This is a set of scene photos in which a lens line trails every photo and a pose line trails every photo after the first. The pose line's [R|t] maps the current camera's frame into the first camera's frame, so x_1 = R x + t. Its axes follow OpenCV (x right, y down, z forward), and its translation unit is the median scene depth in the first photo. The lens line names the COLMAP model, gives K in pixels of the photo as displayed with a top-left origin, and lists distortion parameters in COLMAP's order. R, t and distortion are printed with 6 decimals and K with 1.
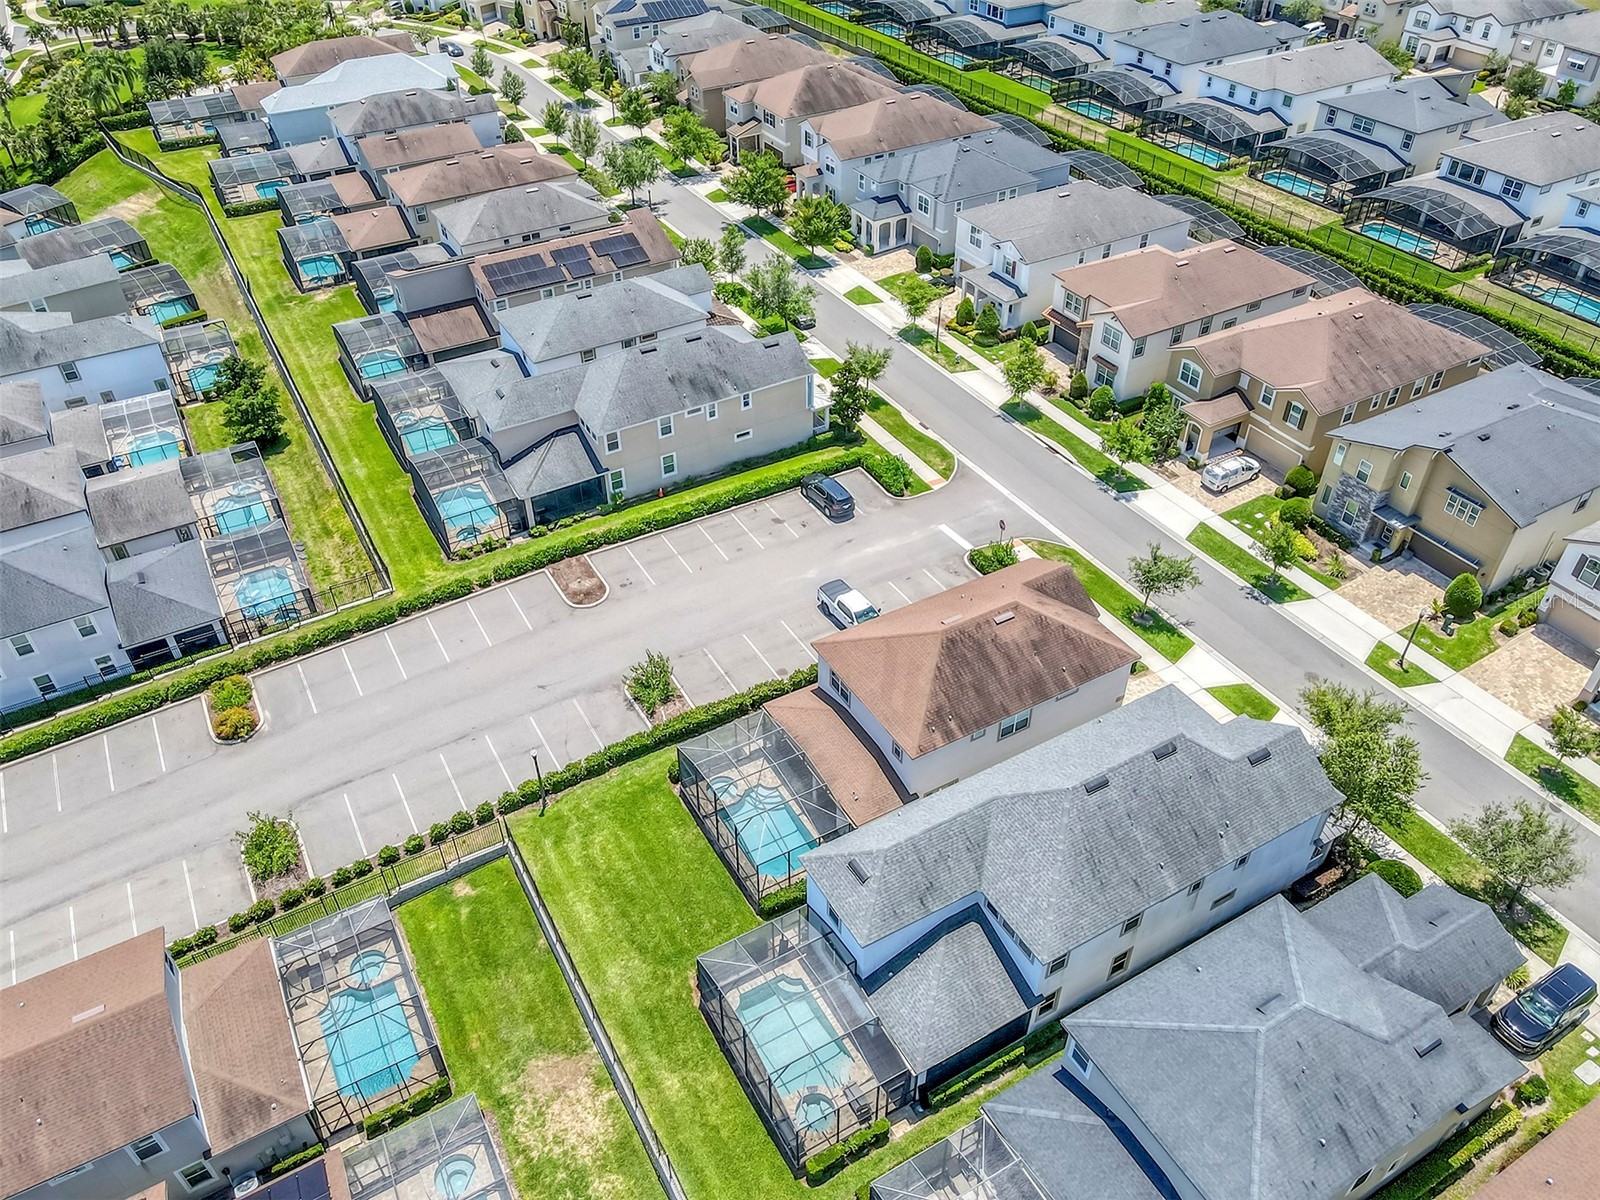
lens RADIAL K [[1143.3, 0, 800.0], [0, 1143.3, 600.0], [0, 0, 1]] dist [0.004117, -0.001877]
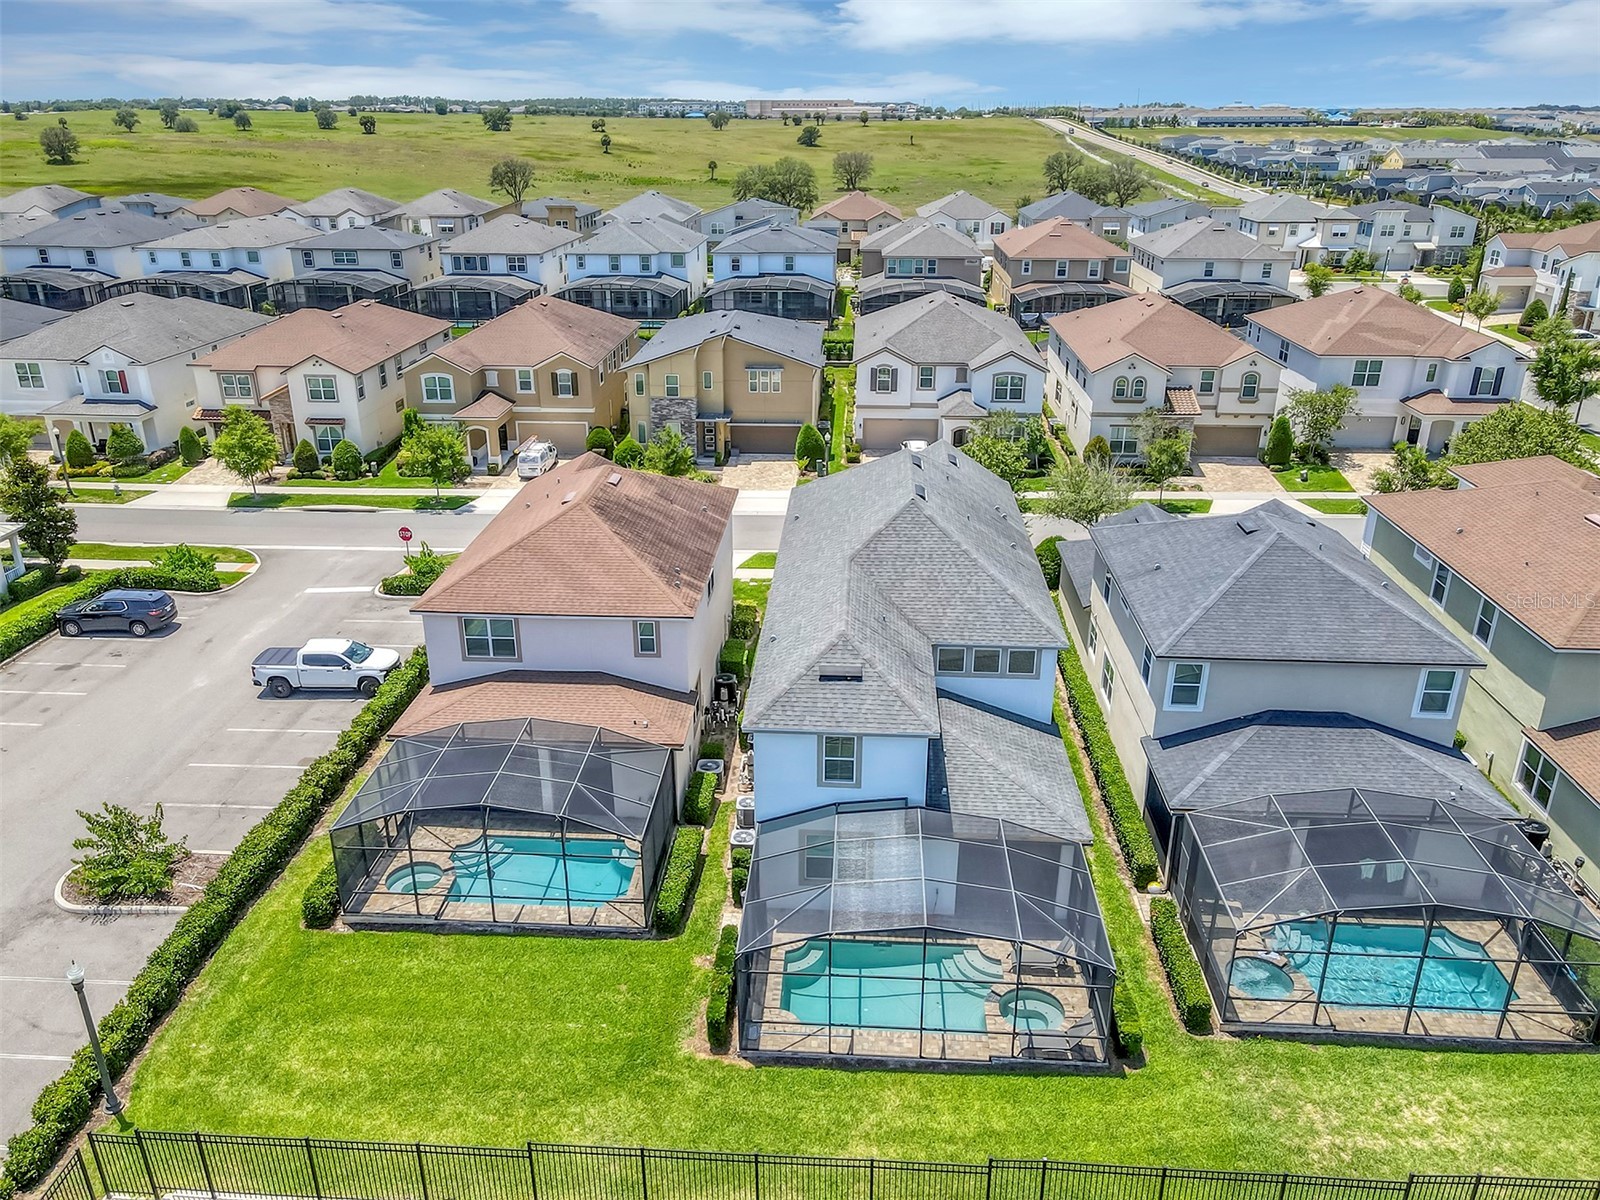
lens RADIAL K [[1150.0, 0, 800.0], [0, 1150.0, 600.0], [0, 0, 1]] dist [0.005609, 0.009664]
pose [[0.537273, -0.315378, 0.782224, -0.265060], [0.533886, 0.845158, -0.025949, 0.118413], [-0.652920, 0.431560, 0.622456, 0.332528]]
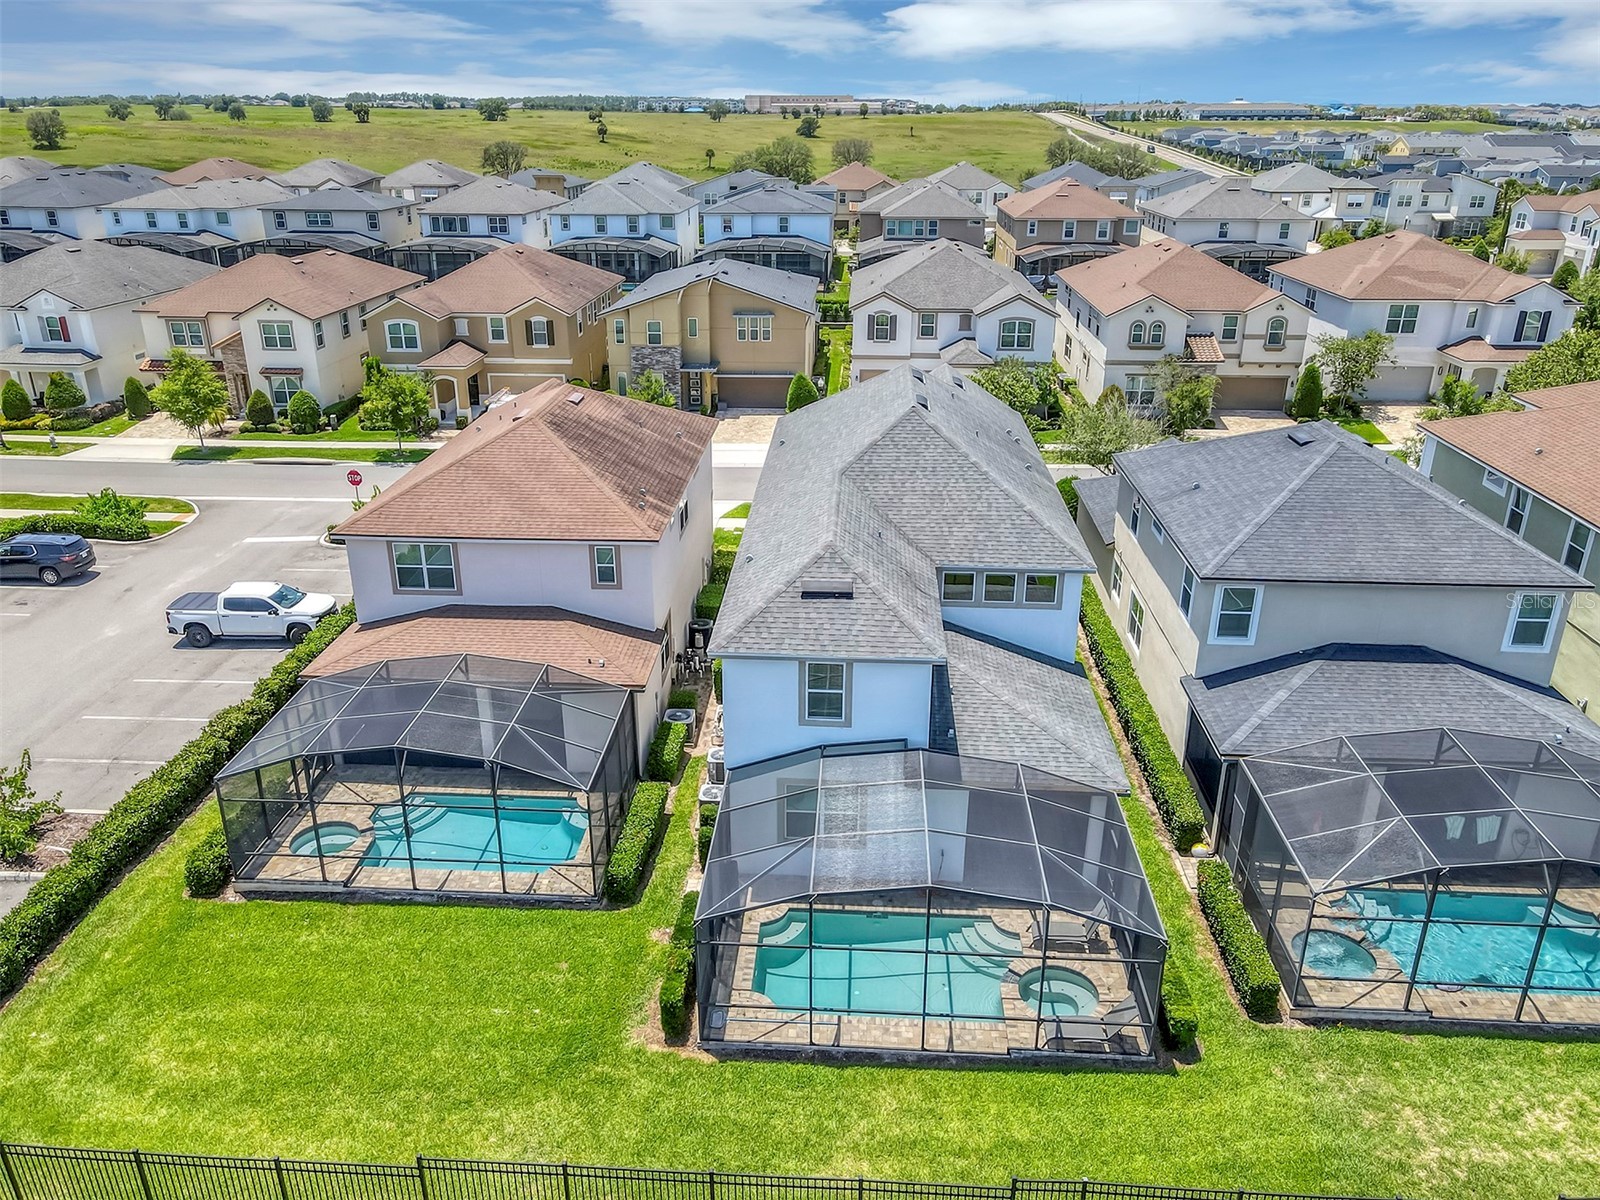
lens RADIAL K [[1150.8, 0, 800.0], [0, 1150.8, 600.0], [0, 0, 1]] dist [0.012817, -0.002816]
pose [[0.537166, -0.315372, 0.782299, -0.221972], [0.533426, 0.845464, -0.025441, 0.142193], [-0.653382, 0.430965, 0.622383, 0.378582]]
